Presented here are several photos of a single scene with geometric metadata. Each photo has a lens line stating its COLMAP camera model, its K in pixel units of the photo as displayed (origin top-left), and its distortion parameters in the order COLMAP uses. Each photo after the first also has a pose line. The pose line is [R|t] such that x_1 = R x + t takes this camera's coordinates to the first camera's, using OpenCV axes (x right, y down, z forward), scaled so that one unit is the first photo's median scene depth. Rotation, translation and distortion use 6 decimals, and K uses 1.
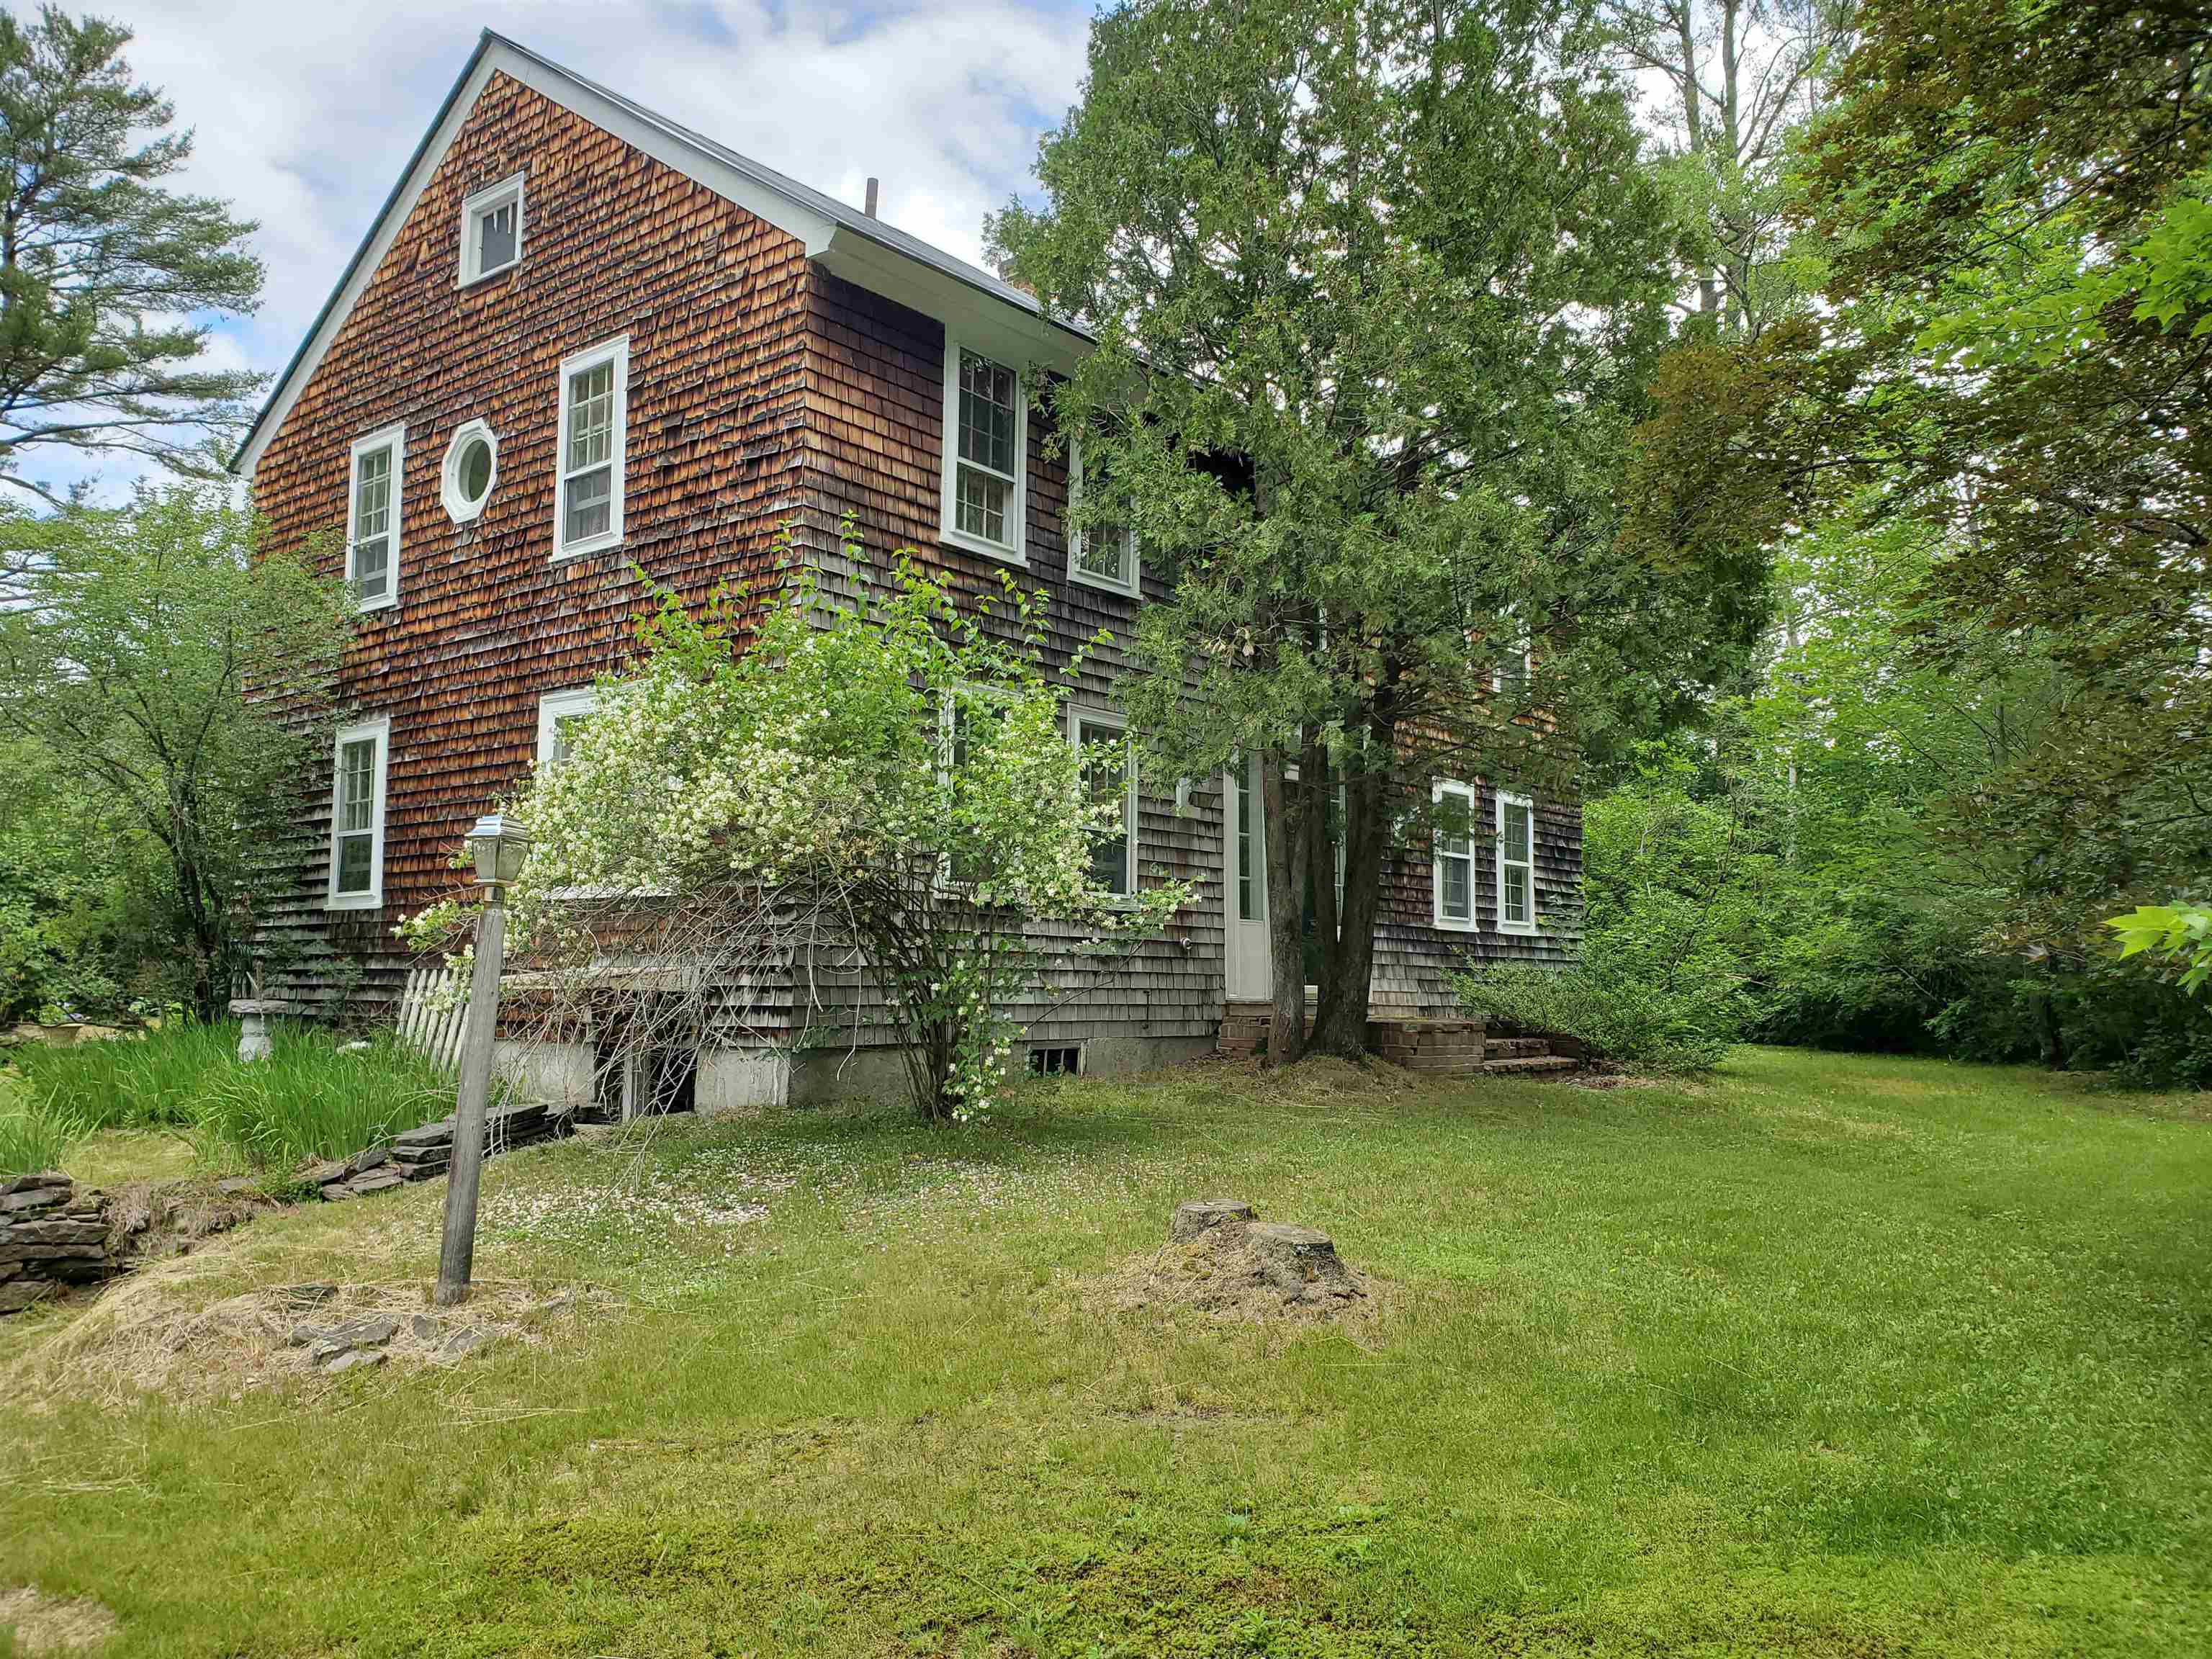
lens RADIAL K [[1681.8, 0, 1106.0], [0, 1681.8, 829.5], [0, 0, 1]] dist [0.121472, -0.105426]
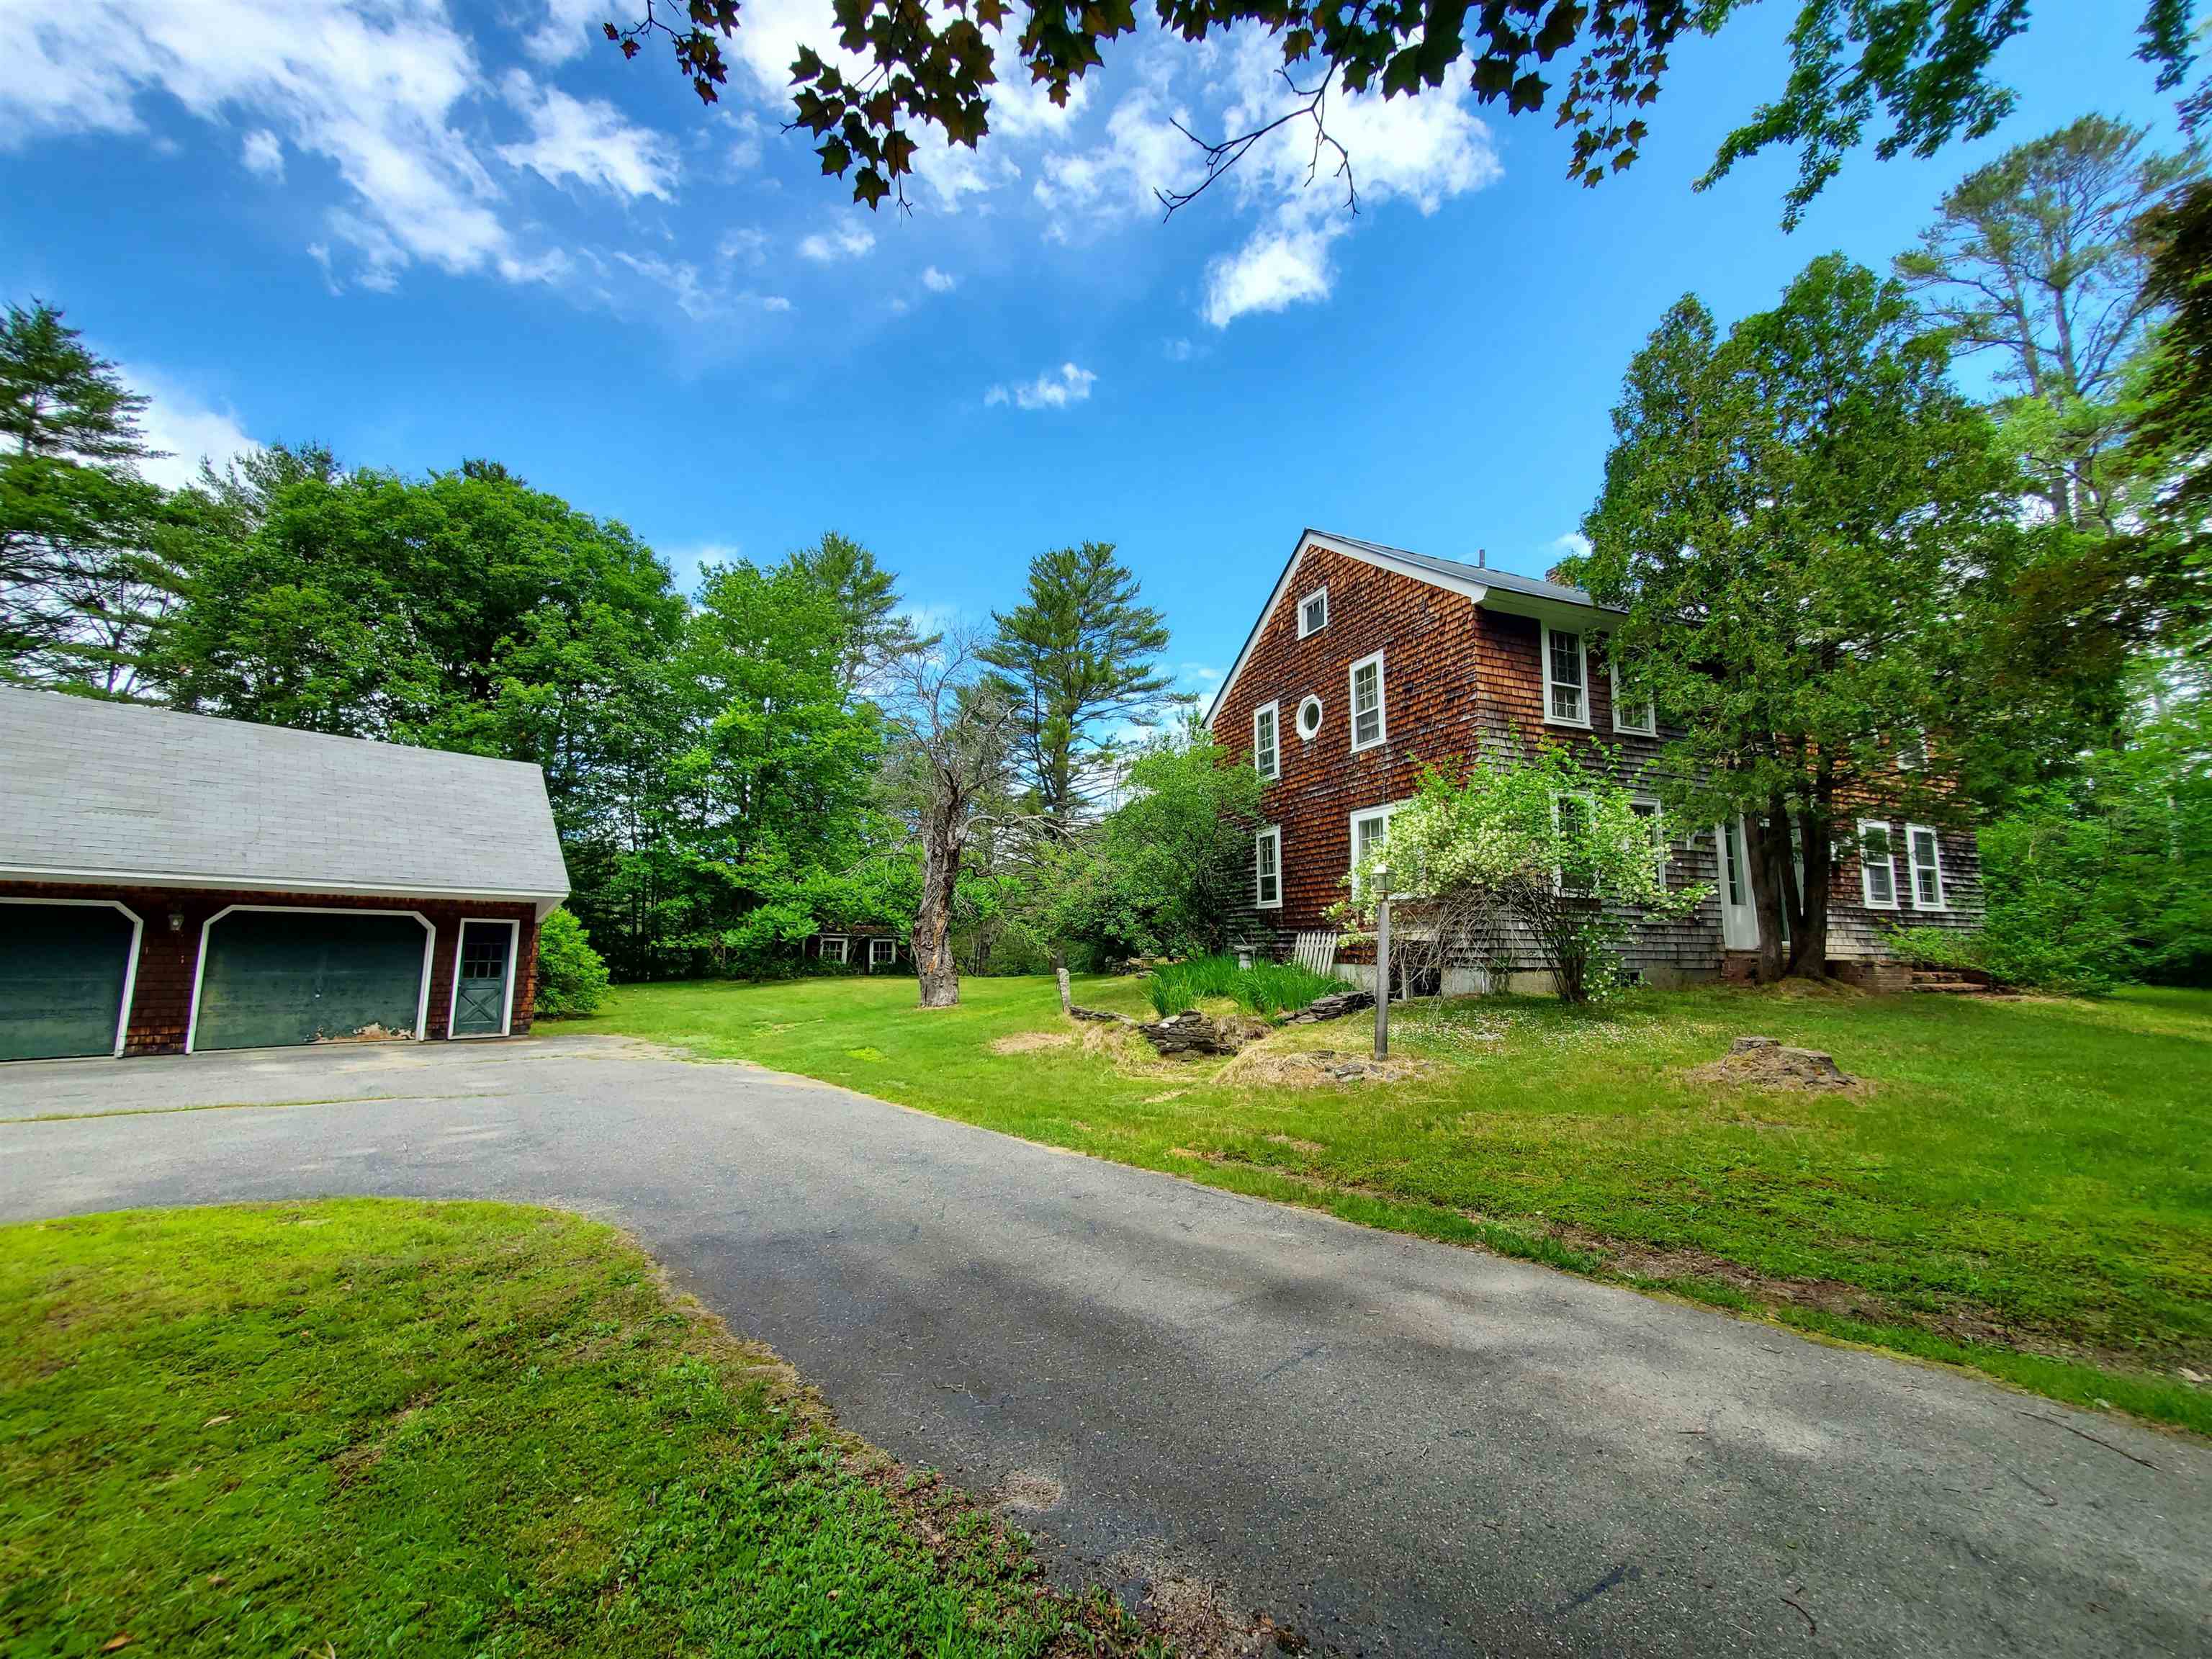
lens RADIAL K [[873.8, 0, 1107.6], [0, 873.8, 844.7], [0, 0, 1]] dist [0.008072, 0.000399]
pose [[0.875015, -0.055680, -0.480882, -0.053143], [0.042032, 0.998350, -0.039116, -0.002865], [0.482267, 0.014015, 0.875912, -0.171911]]
